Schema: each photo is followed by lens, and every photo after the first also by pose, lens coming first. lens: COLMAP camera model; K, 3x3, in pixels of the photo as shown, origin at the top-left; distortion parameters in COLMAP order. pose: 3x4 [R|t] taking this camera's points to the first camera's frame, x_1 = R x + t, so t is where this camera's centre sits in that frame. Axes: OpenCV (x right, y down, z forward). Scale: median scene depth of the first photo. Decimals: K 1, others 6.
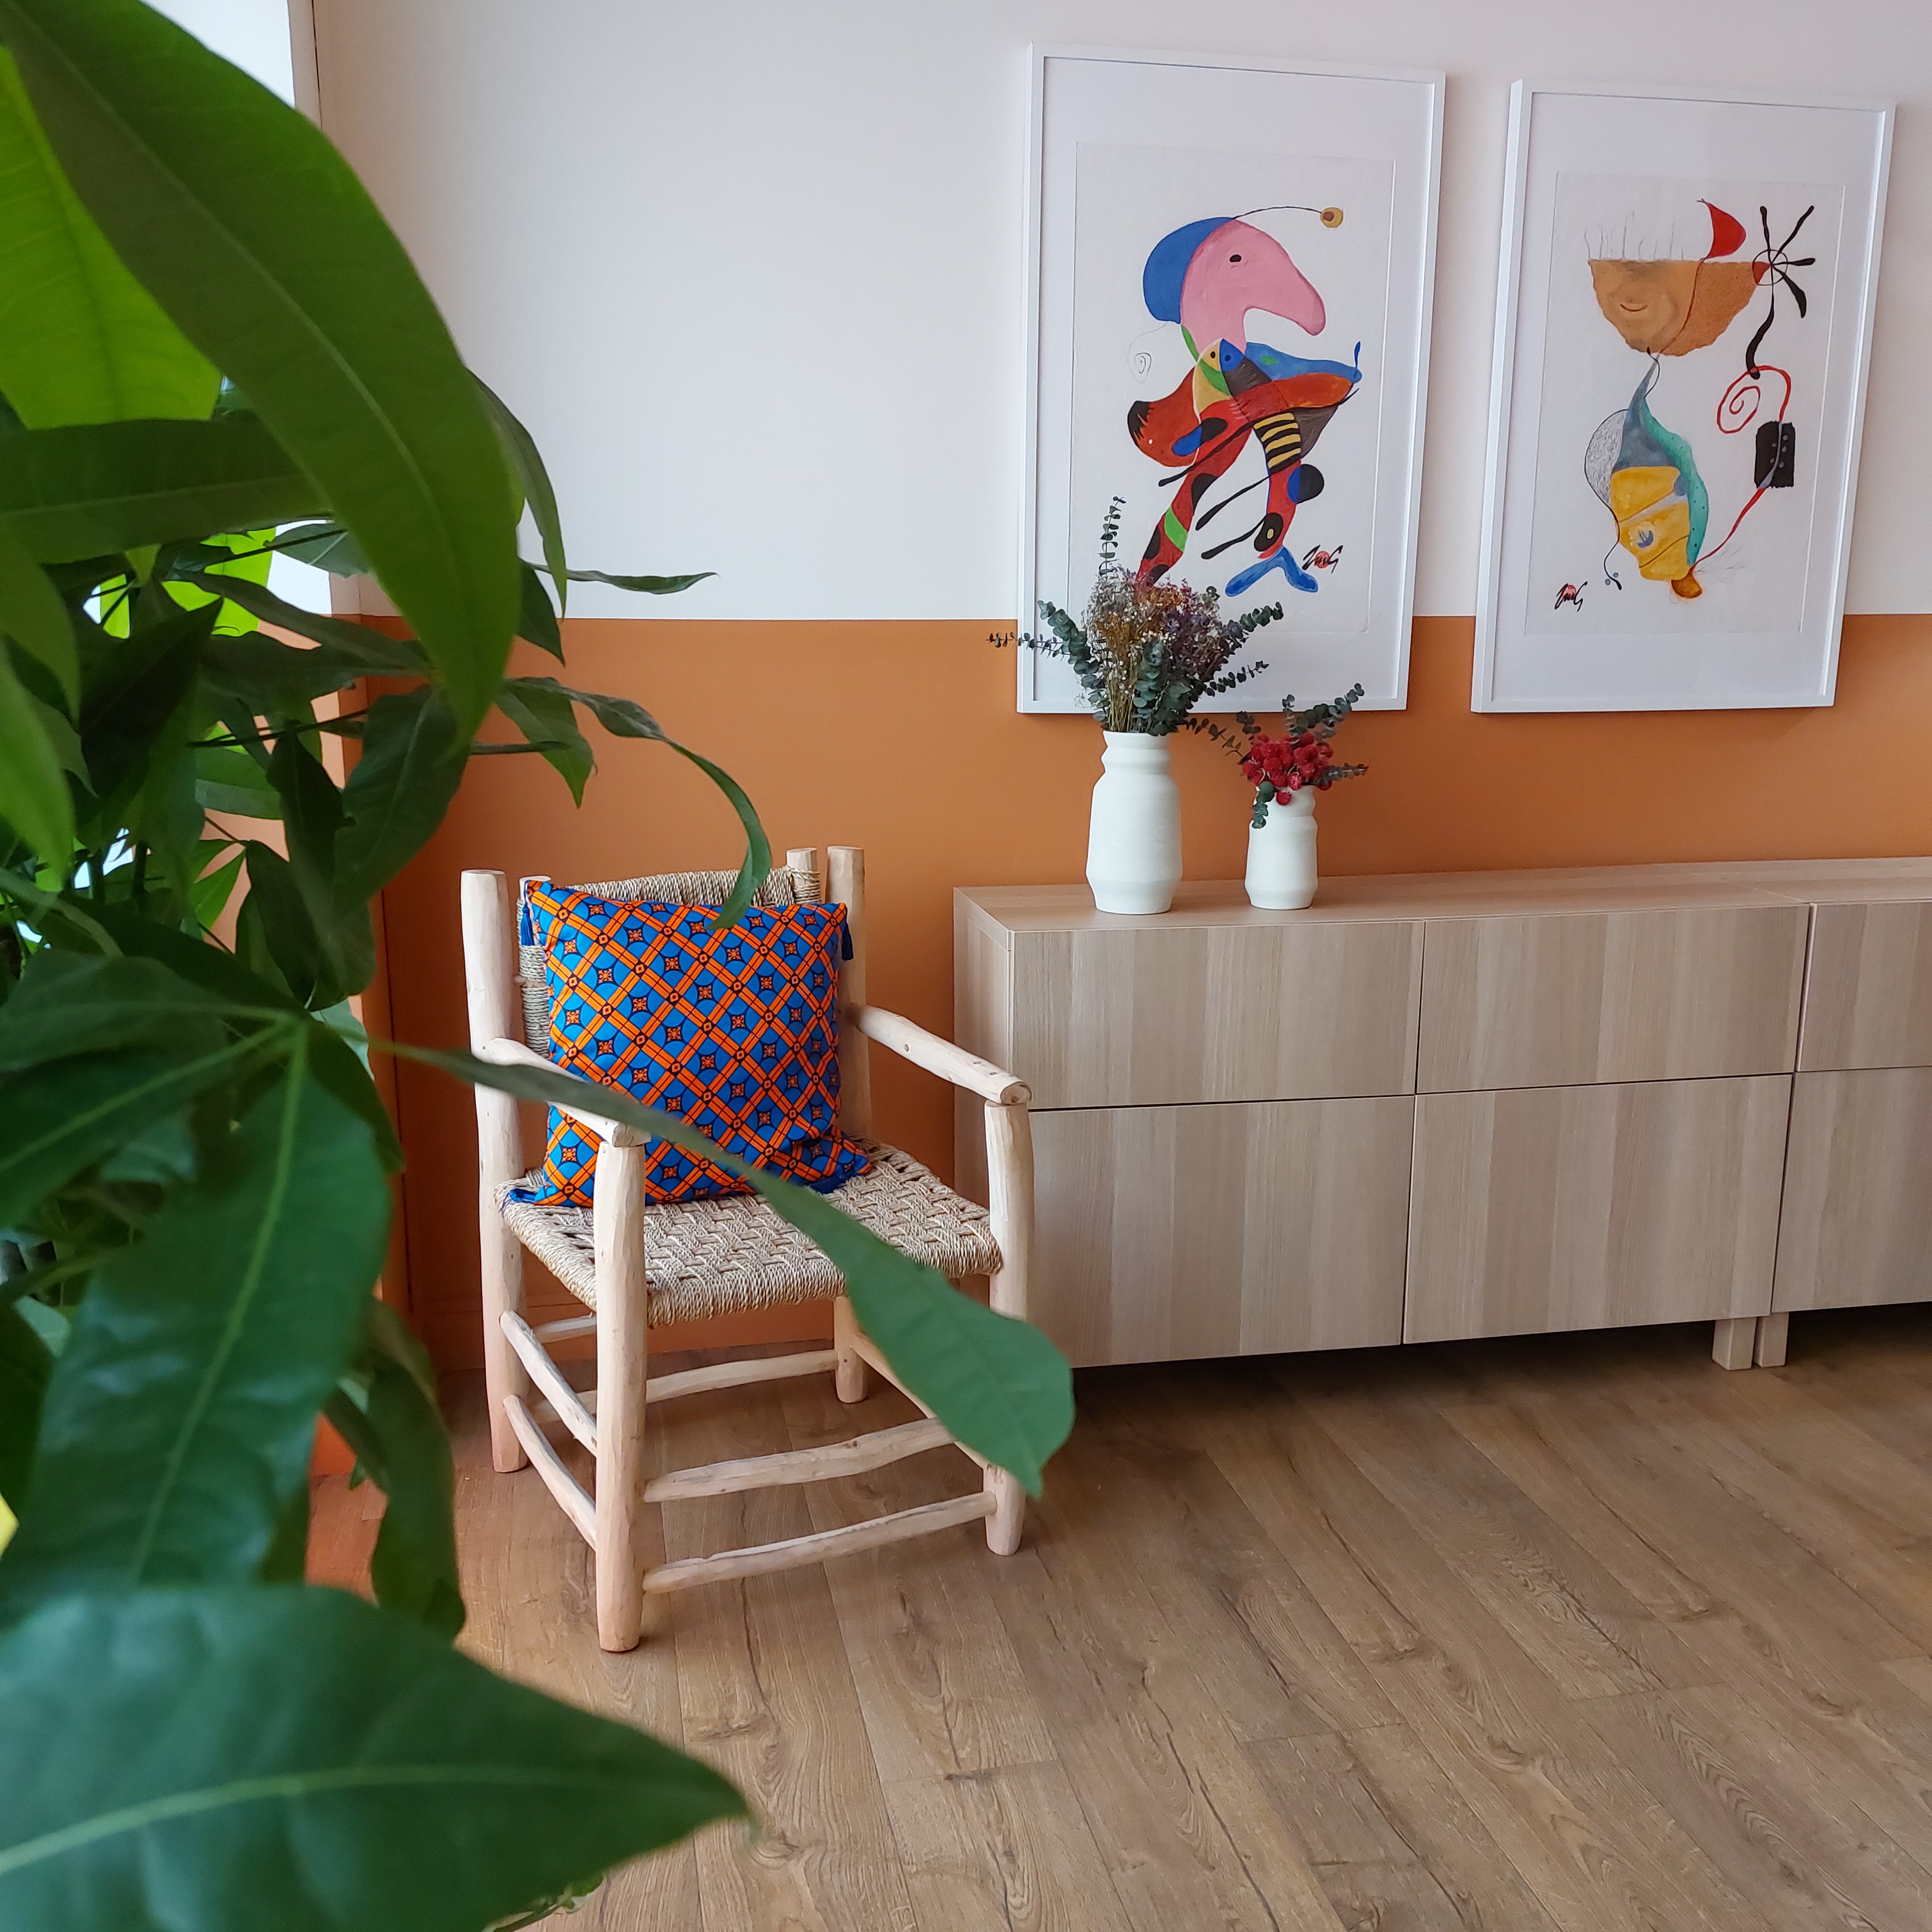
lens RADIAL K [[1851.1, 0, 977.1], [0, 1851.1, 979.9], [0, 0, 1]] dist [0.116317, -0.181948]
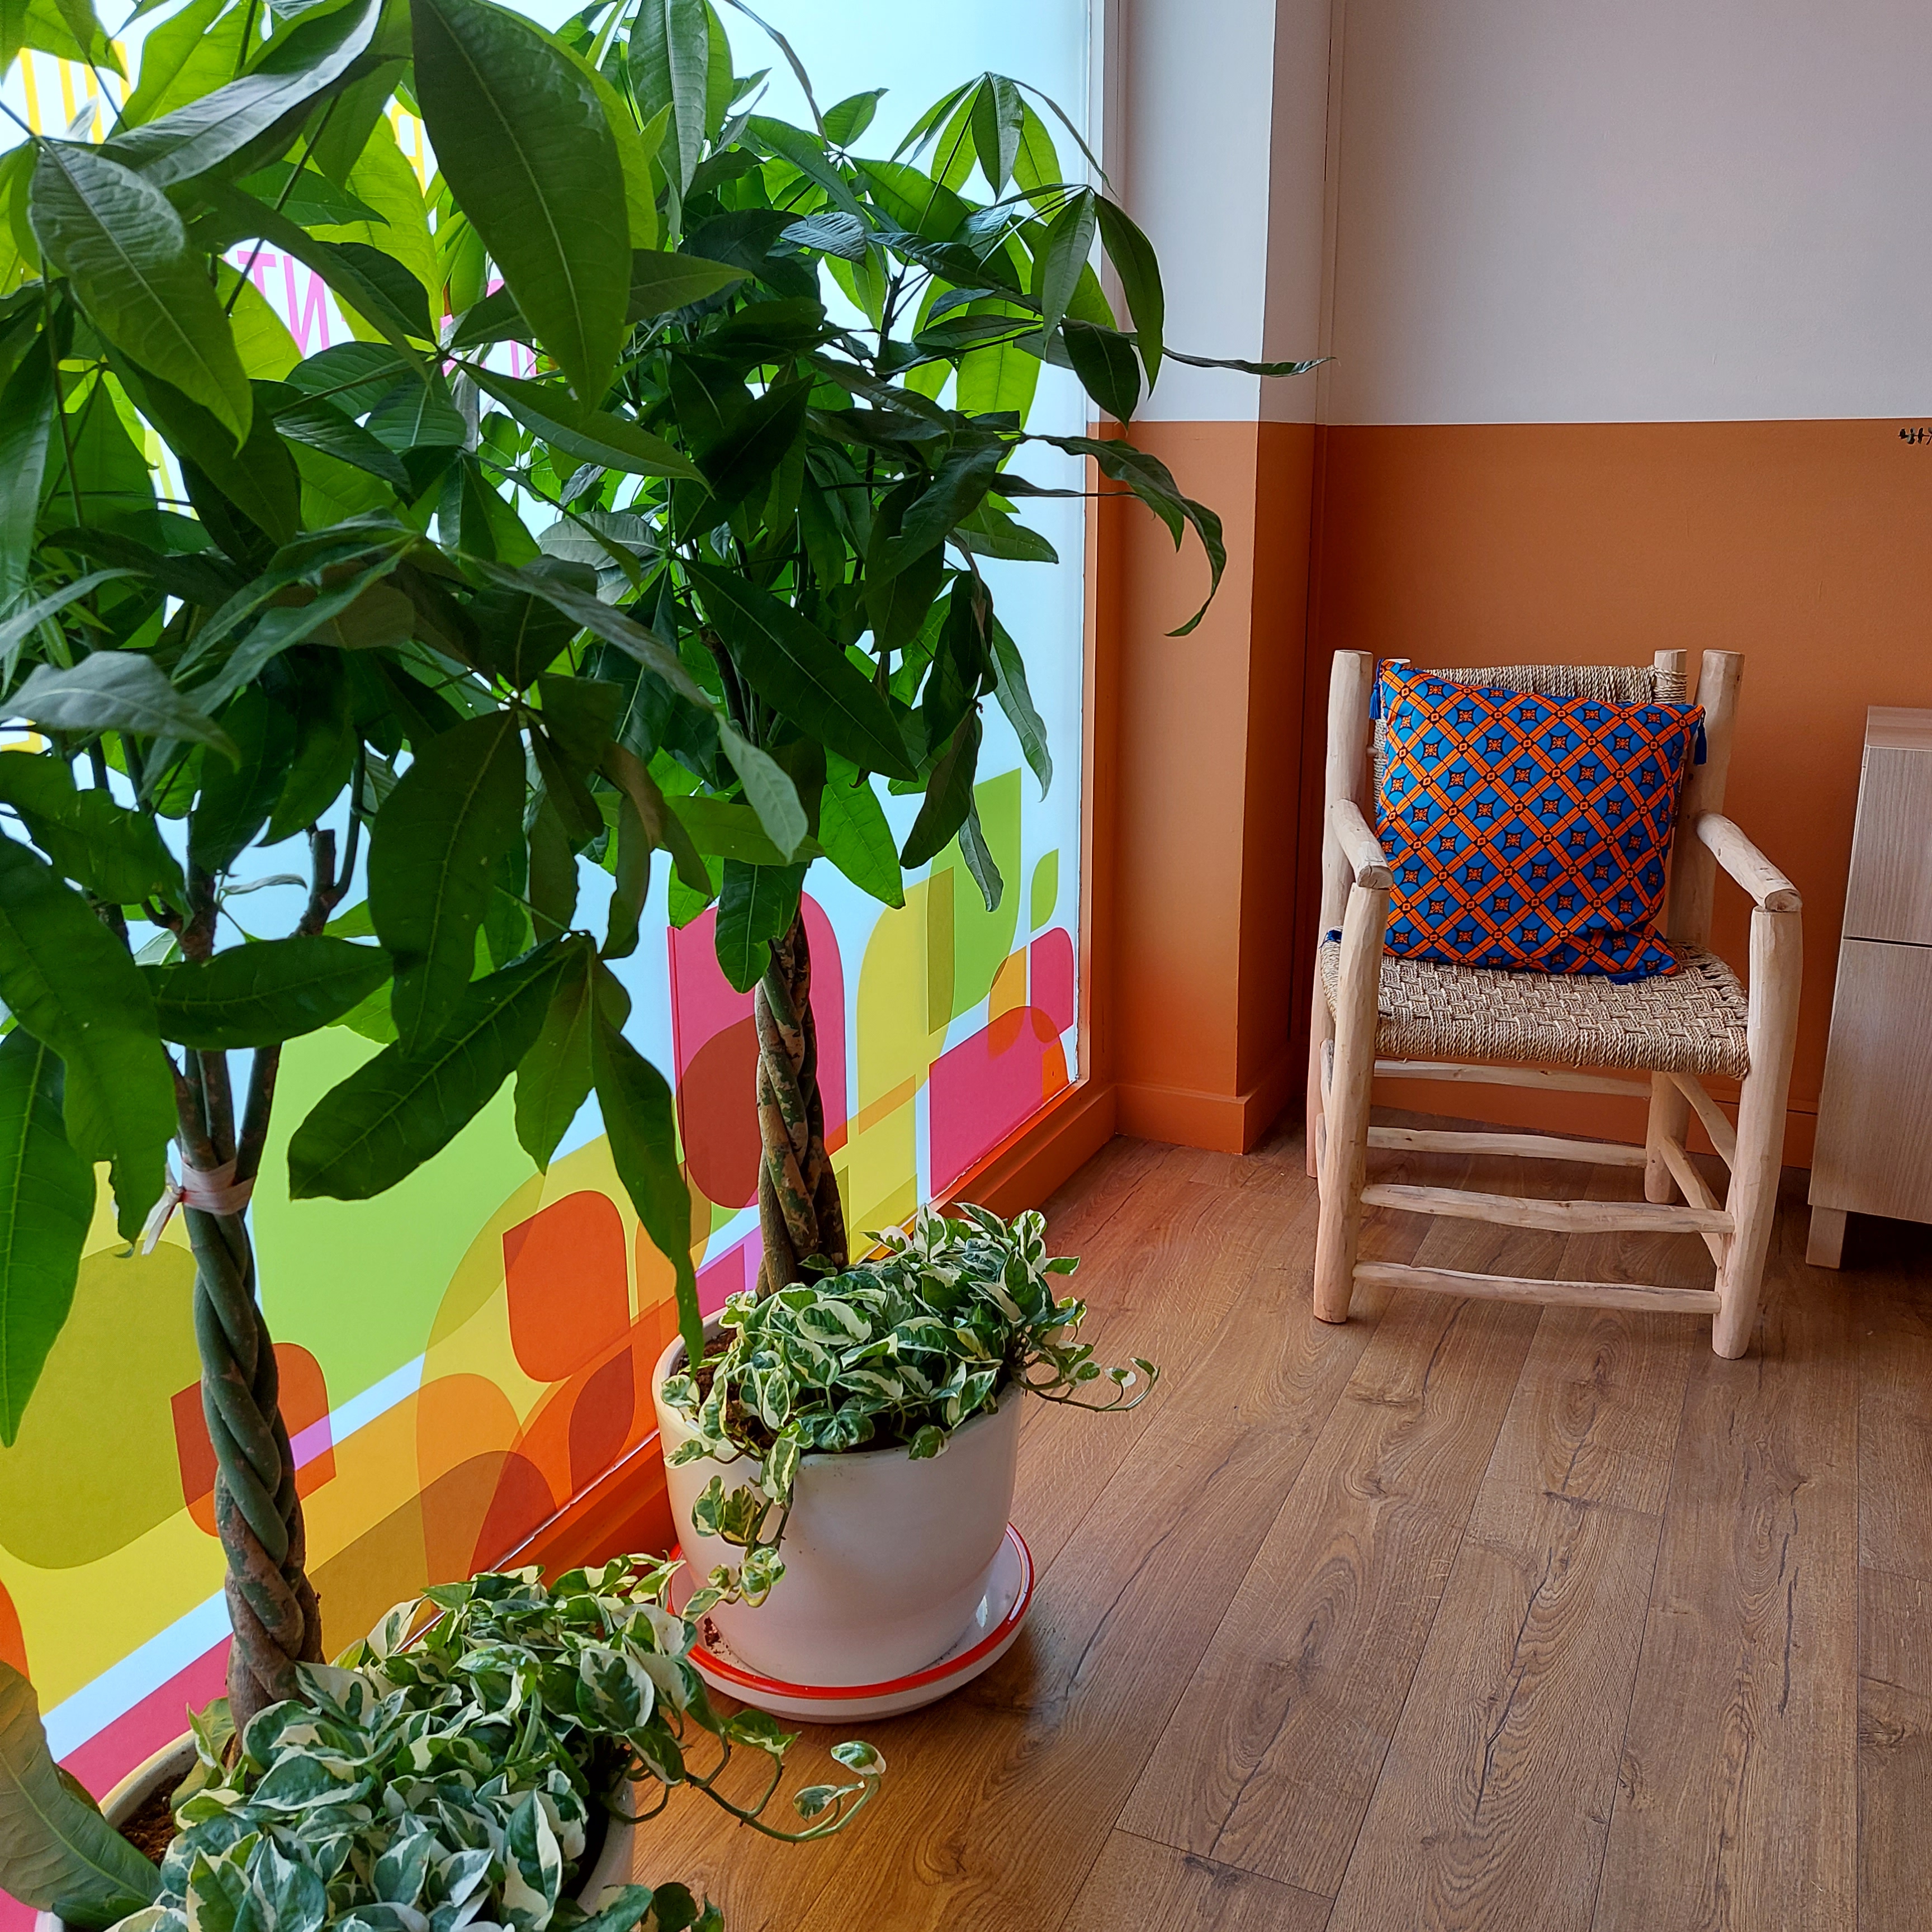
lens RADIAL K [[1847.7, 0, 978.1], [0, 1847.7, 963.1], [0, 0, 1]] dist [0.111090, -0.155591]
pose [[0.802482, 0.157941, -0.575393, 0.210331], [-0.116327, 0.987239, 0.108752, 0.029413], [0.585226, -0.020338, 0.810615, -0.047749]]
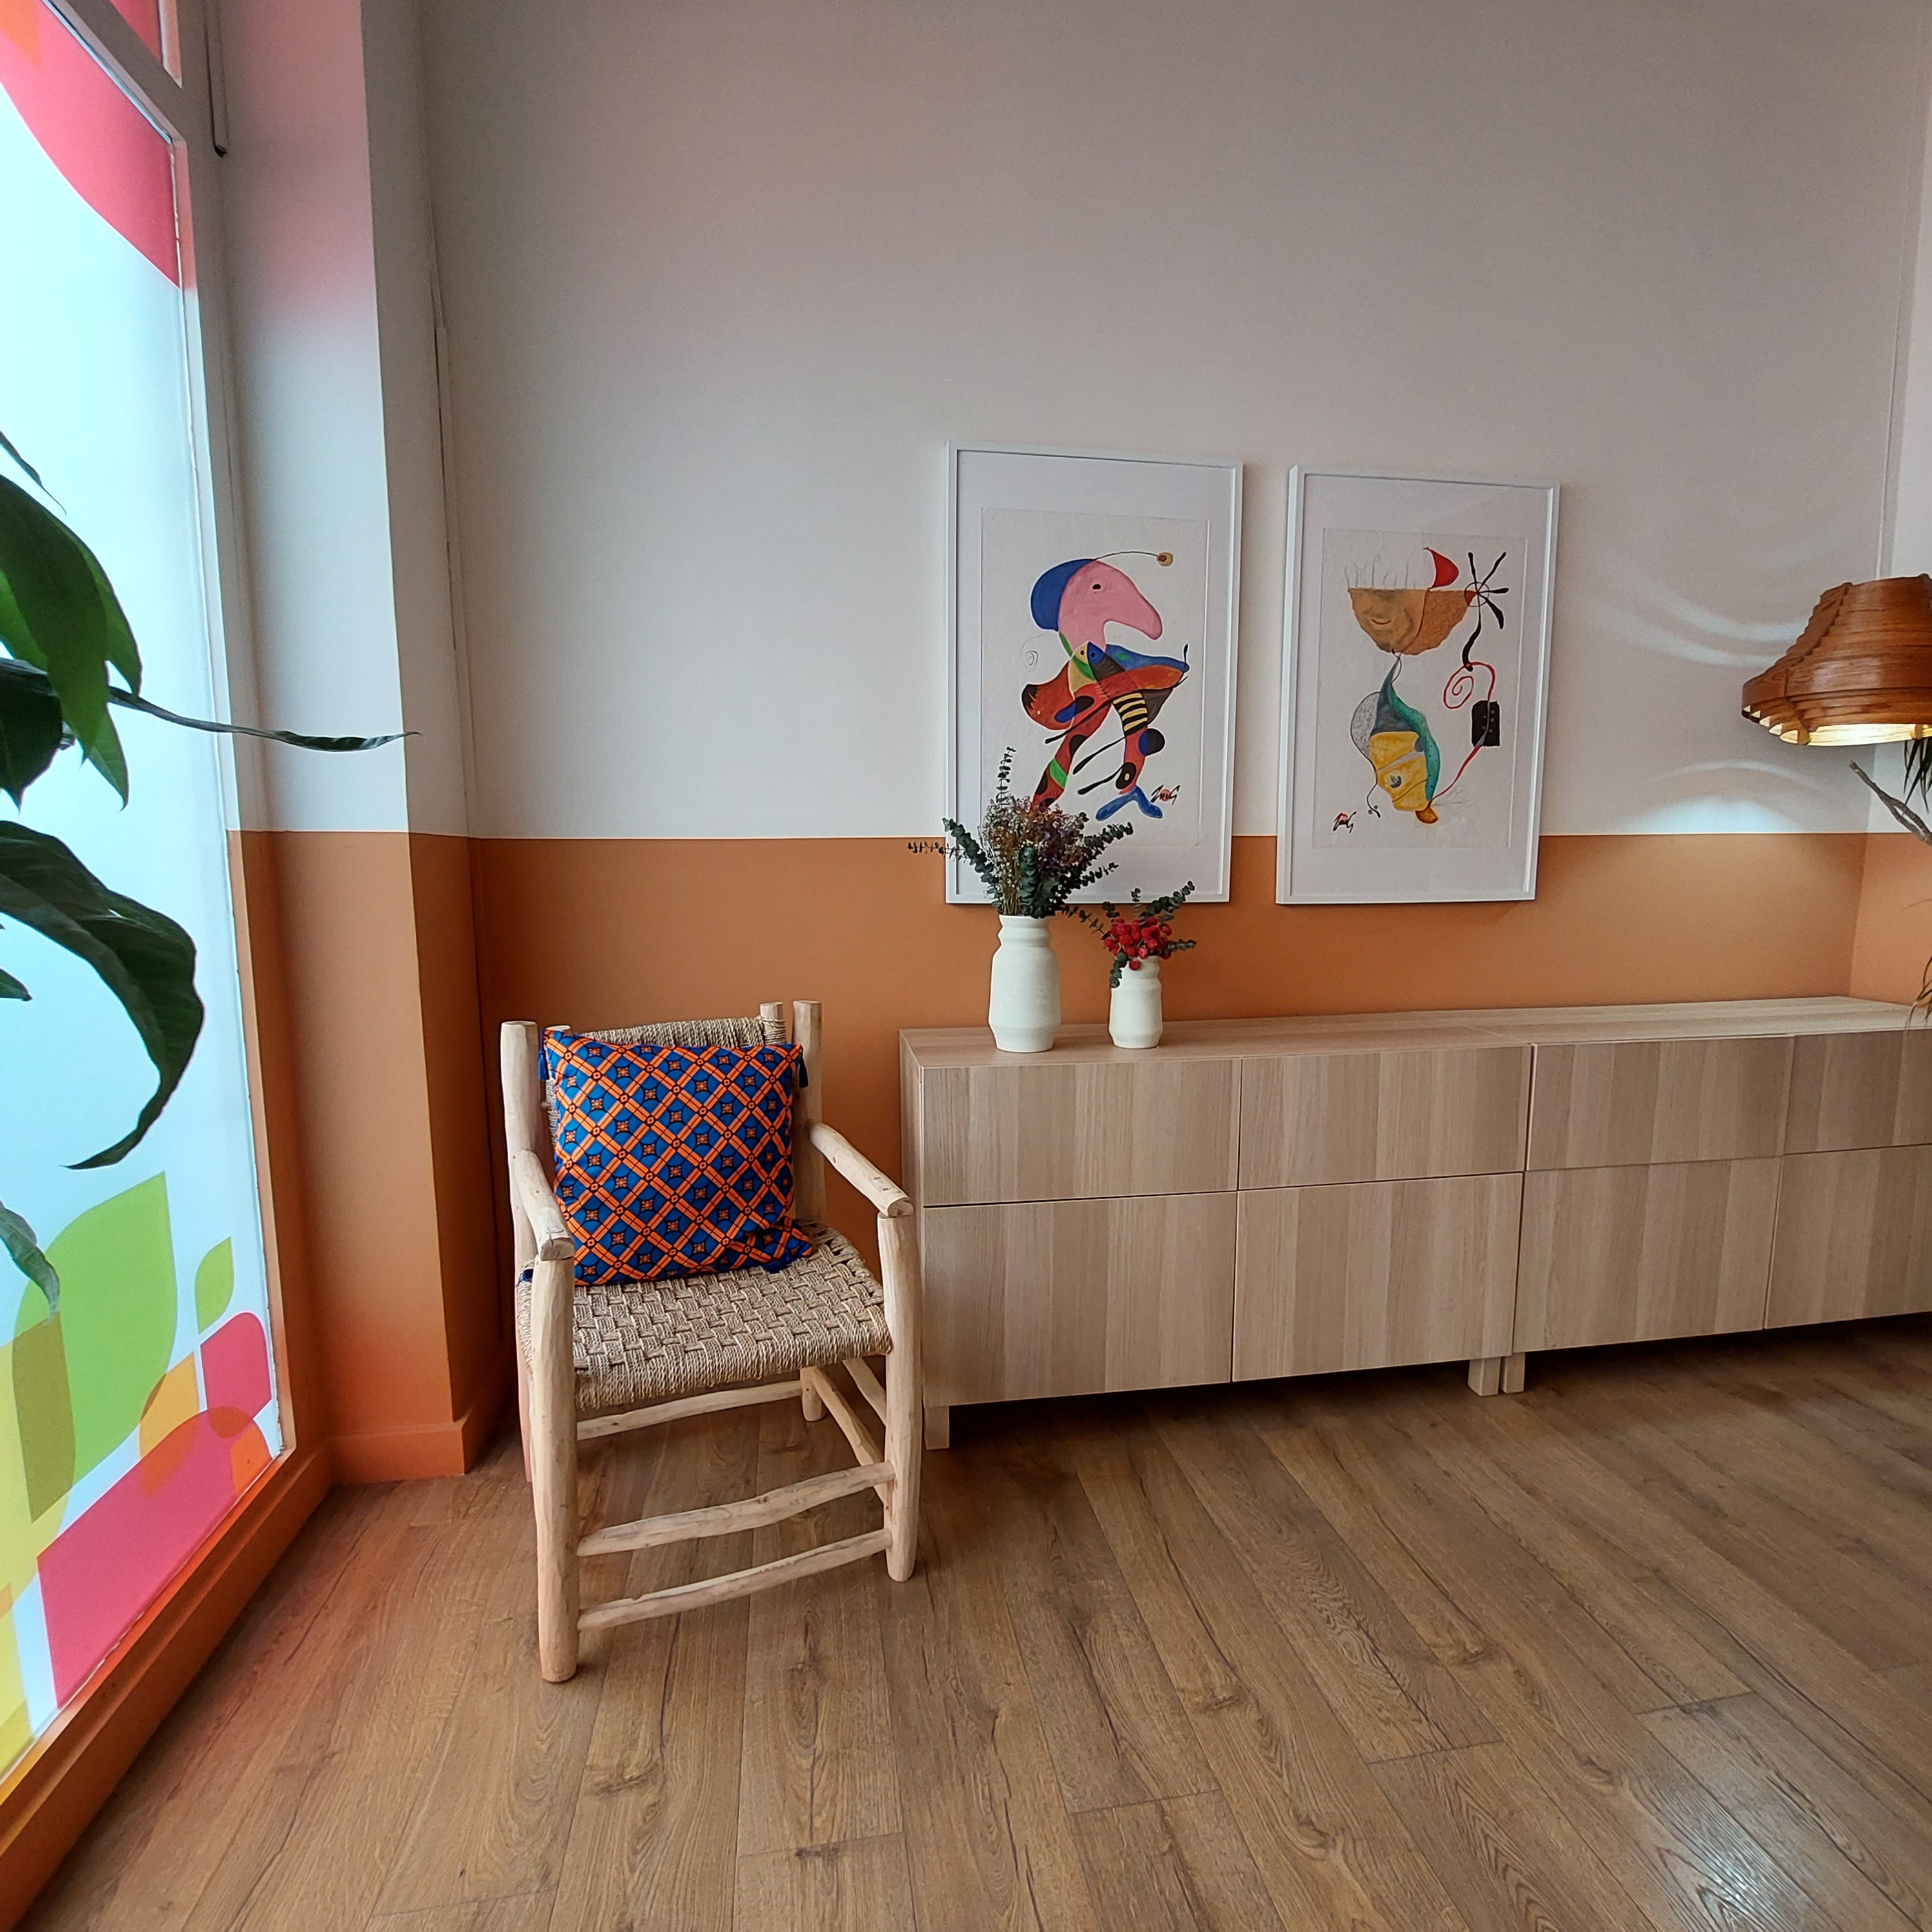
lens RADIAL K [[1034.6, 0, 970.3], [0, 1034.6, 972.2], [0, 0, 1]] dist [-0.003123, -0.008411]
pose [[0.998937, -0.002188, -0.046038, 0.081039], [-0.001842, 0.996180, -0.087302, -0.027420], [0.046053, 0.087294, 0.995118, 0.254874]]
